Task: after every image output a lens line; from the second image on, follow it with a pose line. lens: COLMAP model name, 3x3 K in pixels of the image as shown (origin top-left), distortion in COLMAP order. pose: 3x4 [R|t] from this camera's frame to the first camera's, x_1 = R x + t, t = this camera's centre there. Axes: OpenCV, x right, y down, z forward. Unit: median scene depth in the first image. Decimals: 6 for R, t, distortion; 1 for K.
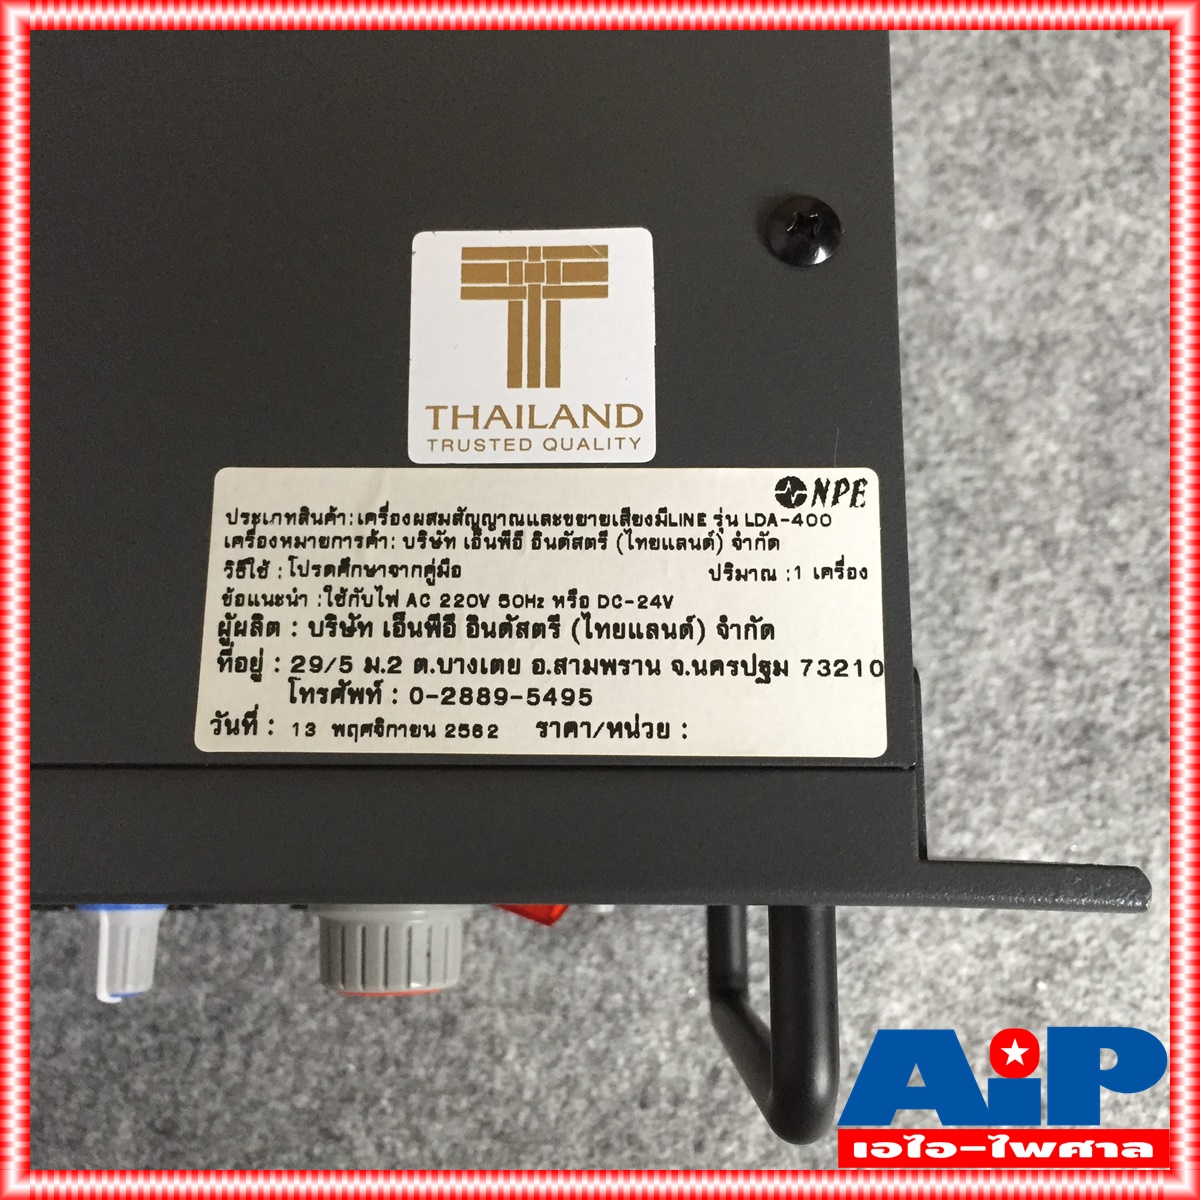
lens RADIAL K [[1339.2, 0, 588.2], [0, 1339.2, 597.7], [0, 0, 1]] dist [0.039527, 0.000000]
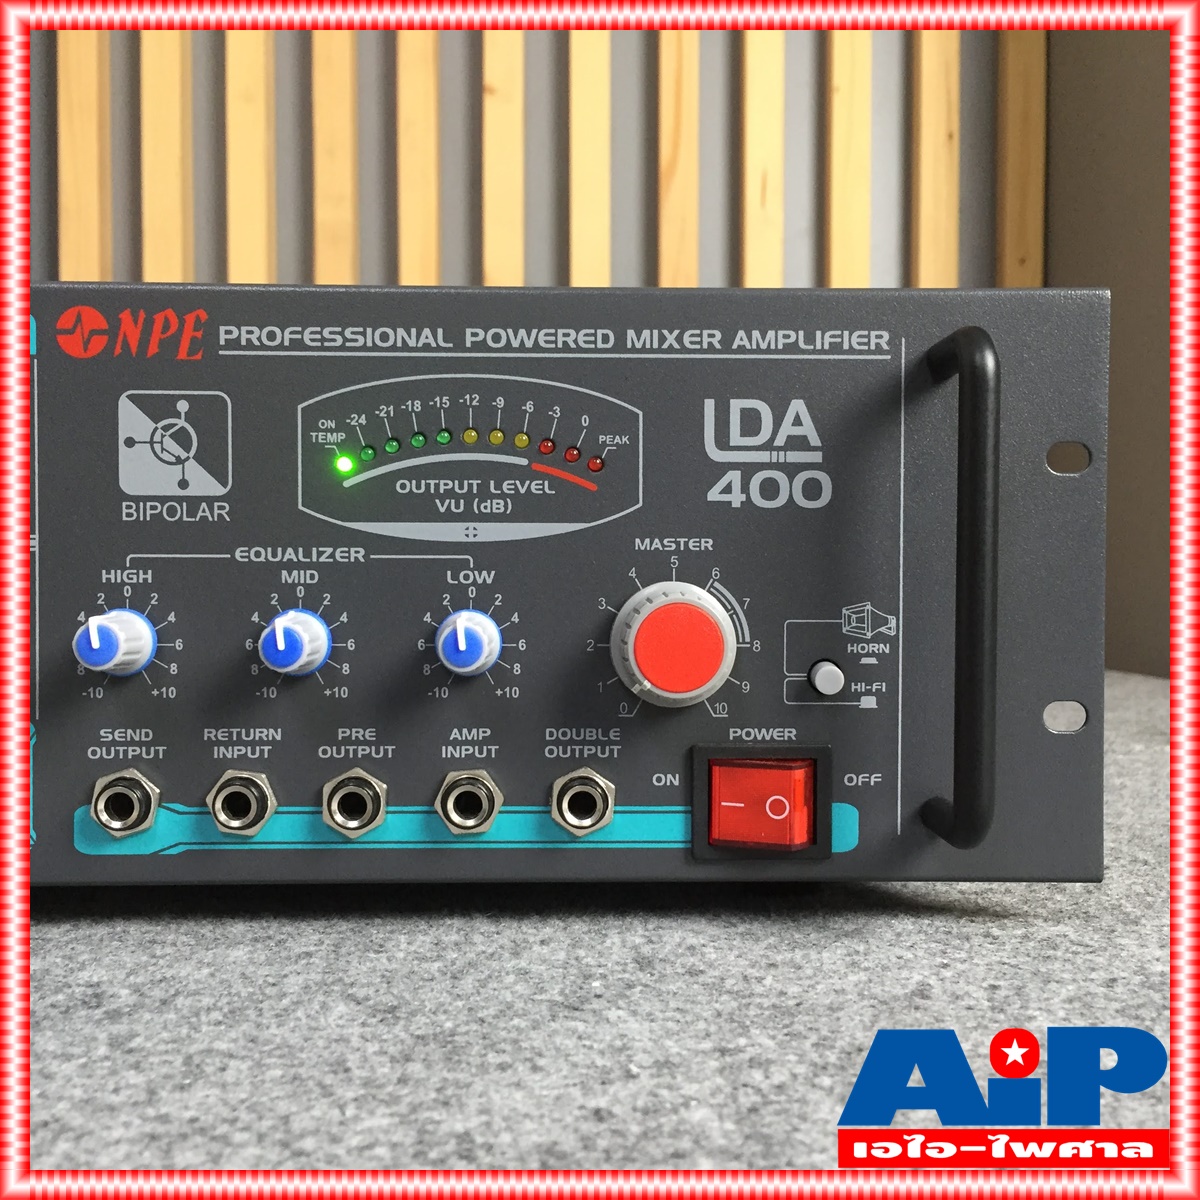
lens RADIAL K [[1339.2, 0, 595.0], [0, 1339.2, 603.5], [0, 0, 1]] dist [0.039527, 0.000000]
pose [[0.999578, 0.017257, 0.023358, -0.202663], [0.019536, 0.195528, -0.980504, 1.194585], [-0.021488, 0.980546, 0.195108, 0.567599]]
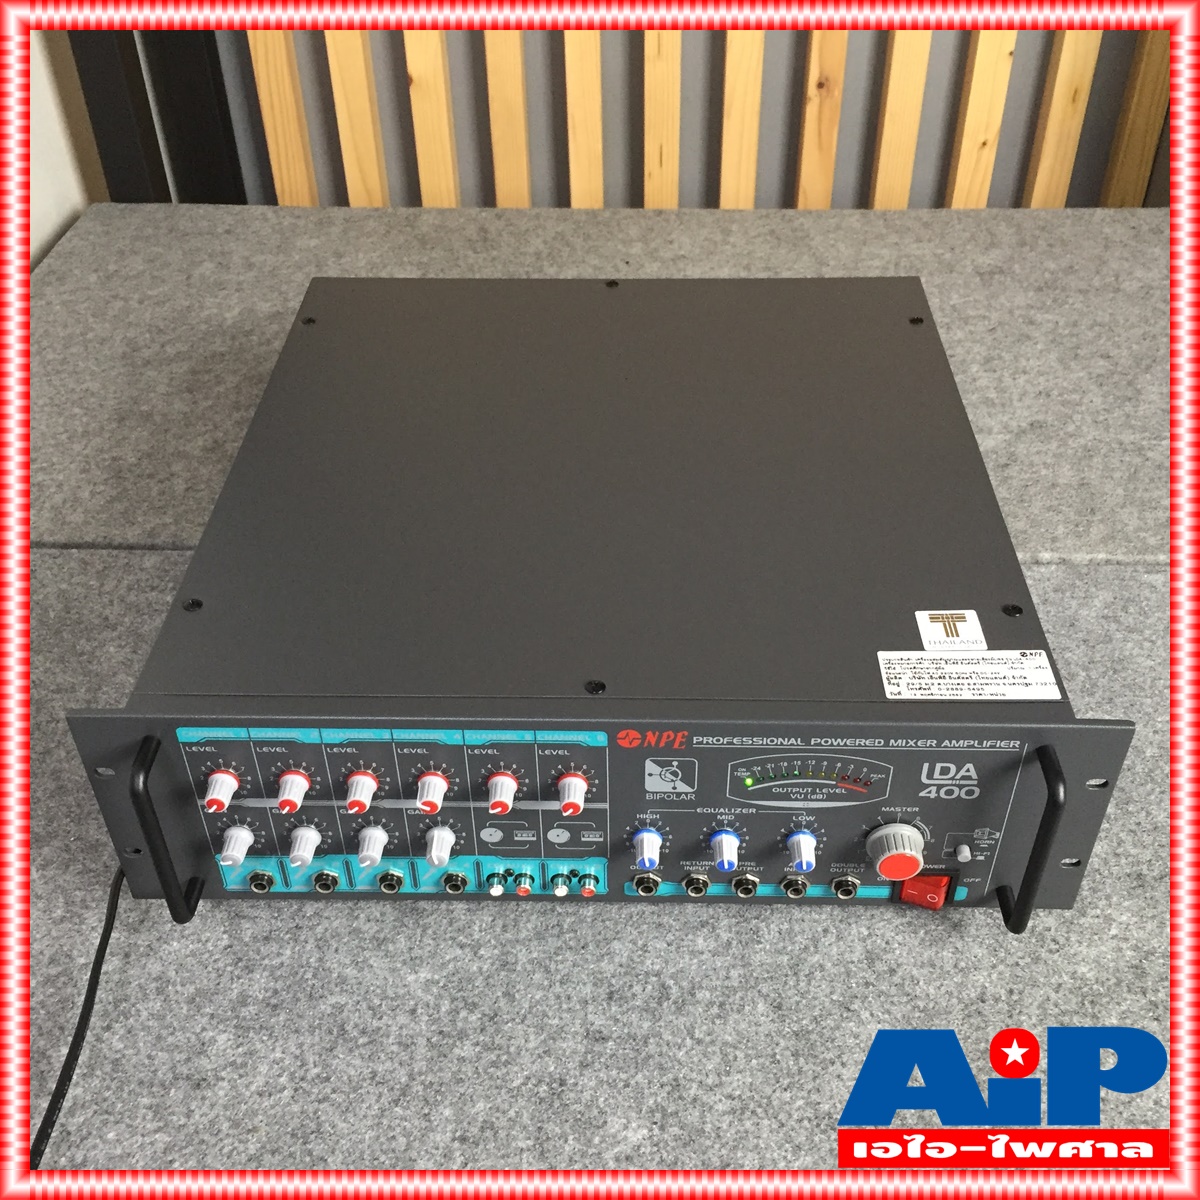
lens RADIAL K [[1339.2, 0, 571.4], [0, 1339.2, 611.8], [0, 0, 1]] dist [0.039527, 0.000000]
pose [[0.999496, 0.011879, -0.029451, -0.609280], [-0.027912, 0.770940, -0.636295, 1.359138], [0.015147, 0.636797, 0.770883, -1.243509]]
